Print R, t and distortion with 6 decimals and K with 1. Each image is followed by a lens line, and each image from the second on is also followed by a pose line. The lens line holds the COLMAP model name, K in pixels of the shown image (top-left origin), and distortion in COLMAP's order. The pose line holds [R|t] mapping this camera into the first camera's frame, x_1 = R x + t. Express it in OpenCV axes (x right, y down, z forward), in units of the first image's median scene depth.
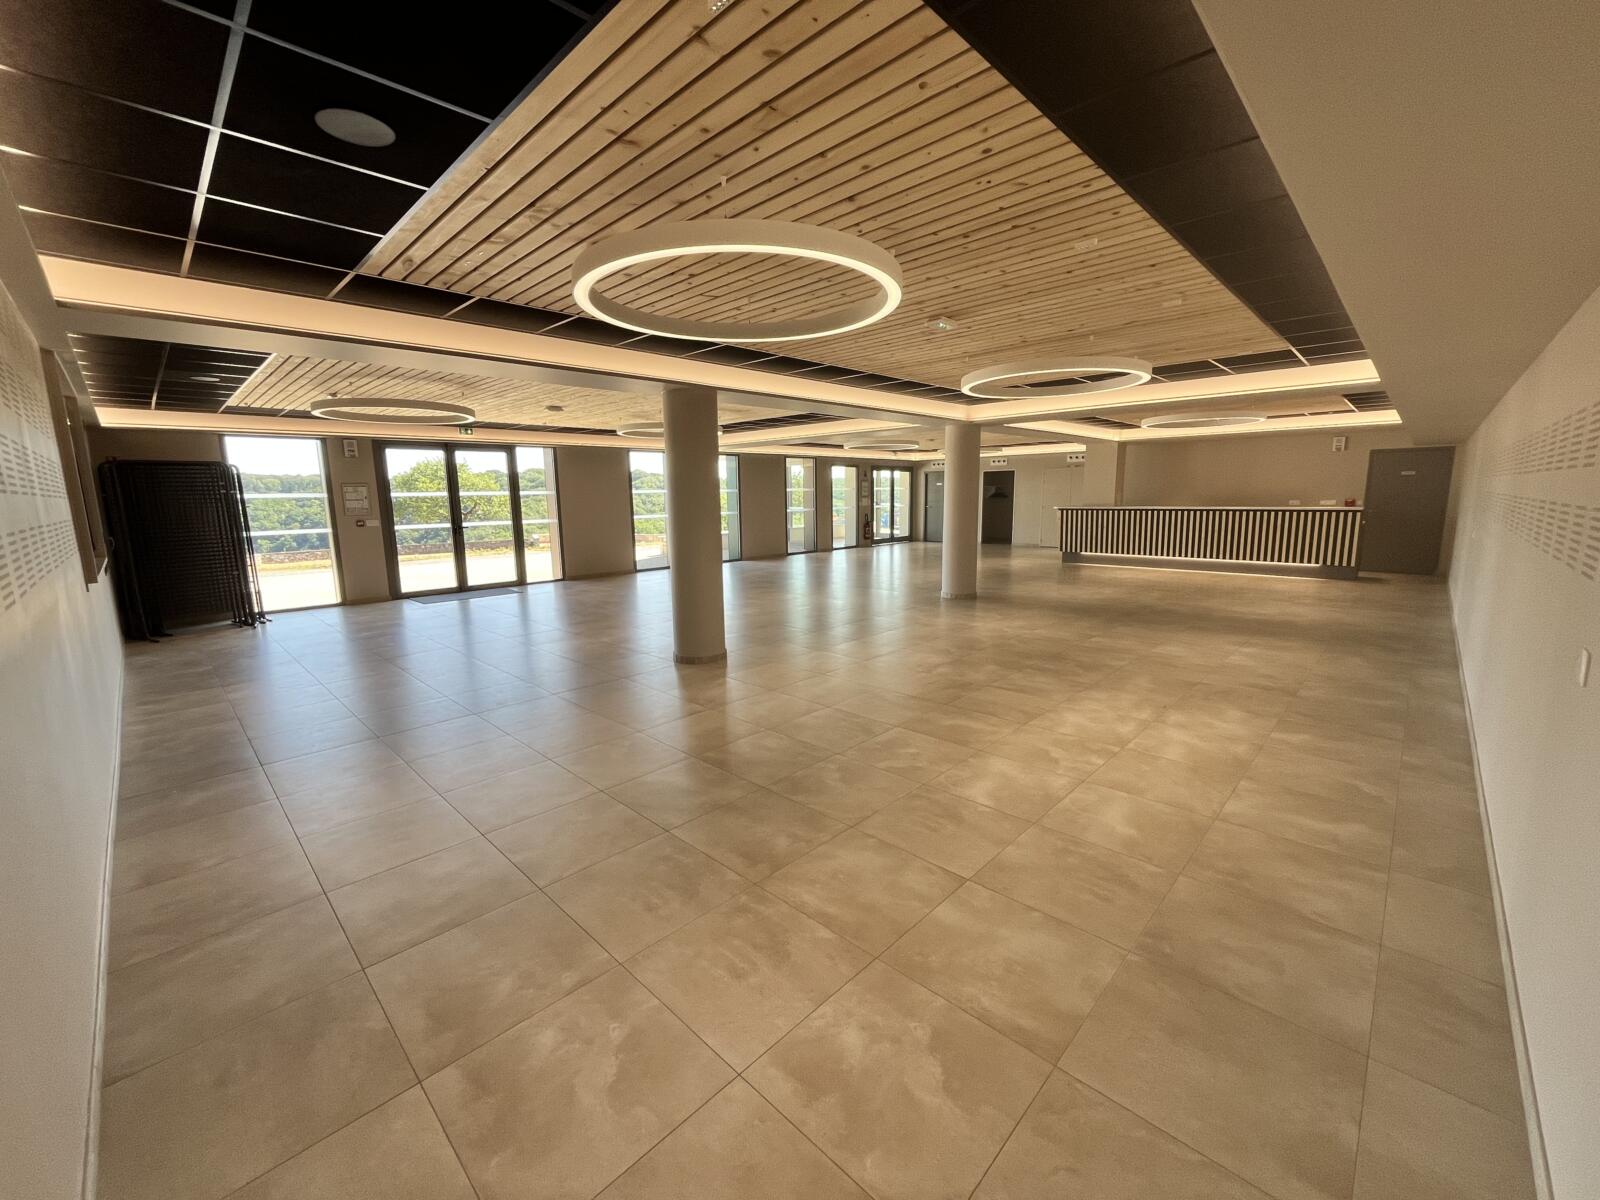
lens RADIAL K [[641.9, 0, 800.0], [0, 641.9, 600.0], [0, 0, 1]] dist [-0.005930, -0.000117]
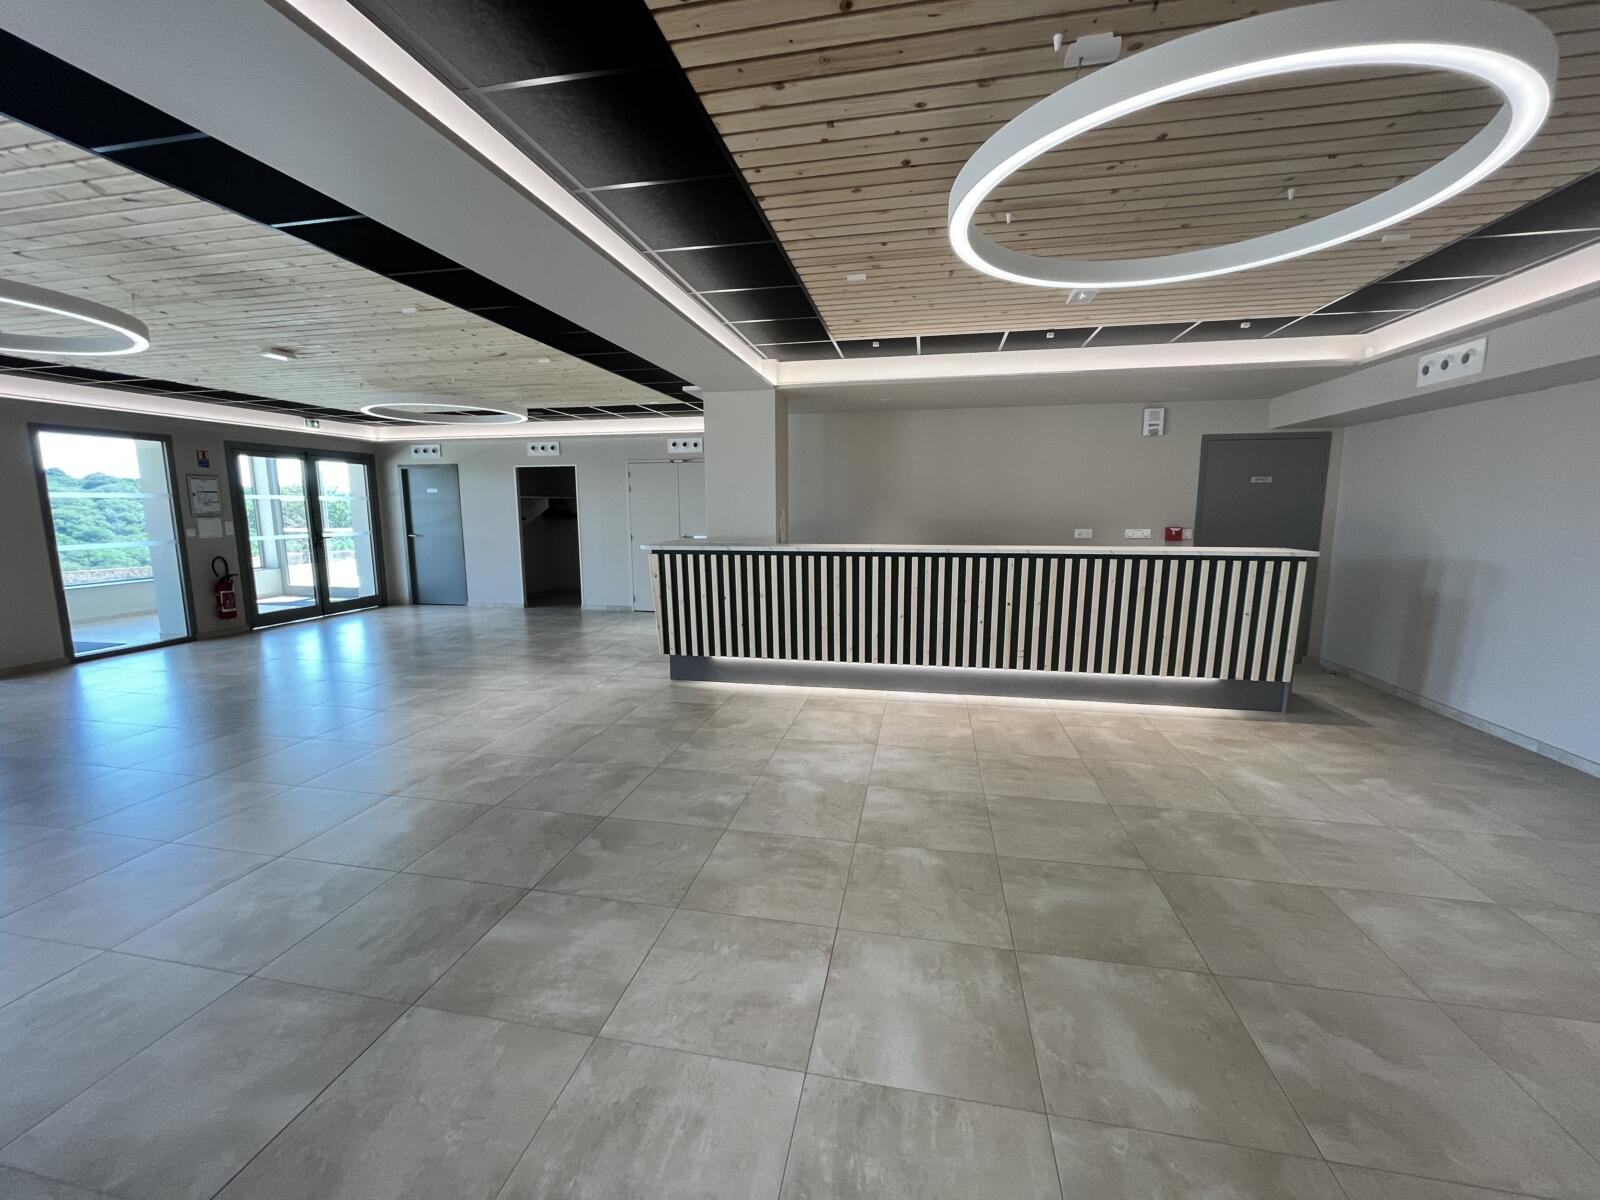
lens RADIAL K [[641.9, 0, 800.0], [0, 641.9, 600.0], [0, 0, 1]] dist [-0.005930, -0.000117]
pose [[0.841779, -0.063010, 0.536132, 0.199571], [0.077480, 0.996984, -0.004478, -0.077343], [-0.534233, 0.045309, 0.844122, 0.463731]]
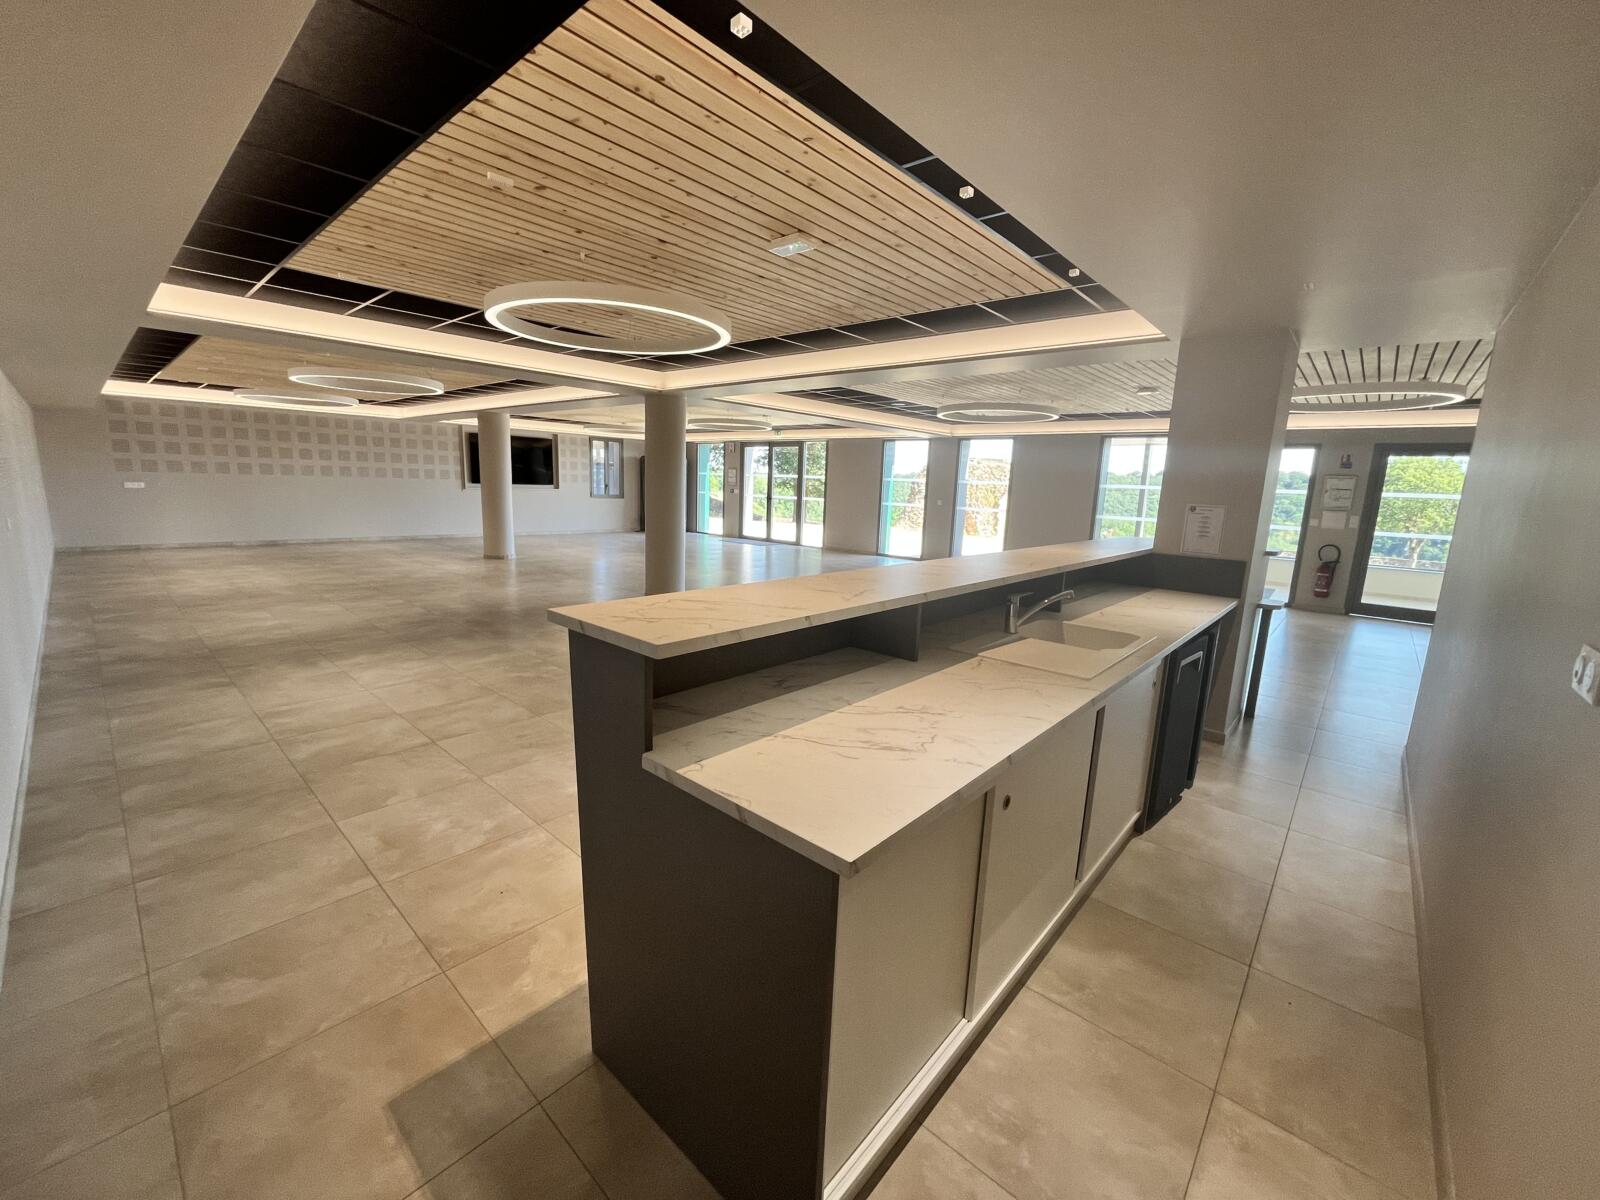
lens RADIAL K [[641.9, 0, 800.0], [0, 641.9, 600.0], [0, 0, 1]] dist [-0.005930, -0.000117]
pose [[0.041028, 0.200480, -0.978838, 0.577769], [-0.199226, 0.961633, 0.188605, -0.107235], [0.979094, 0.187272, 0.079395, 0.587257]]
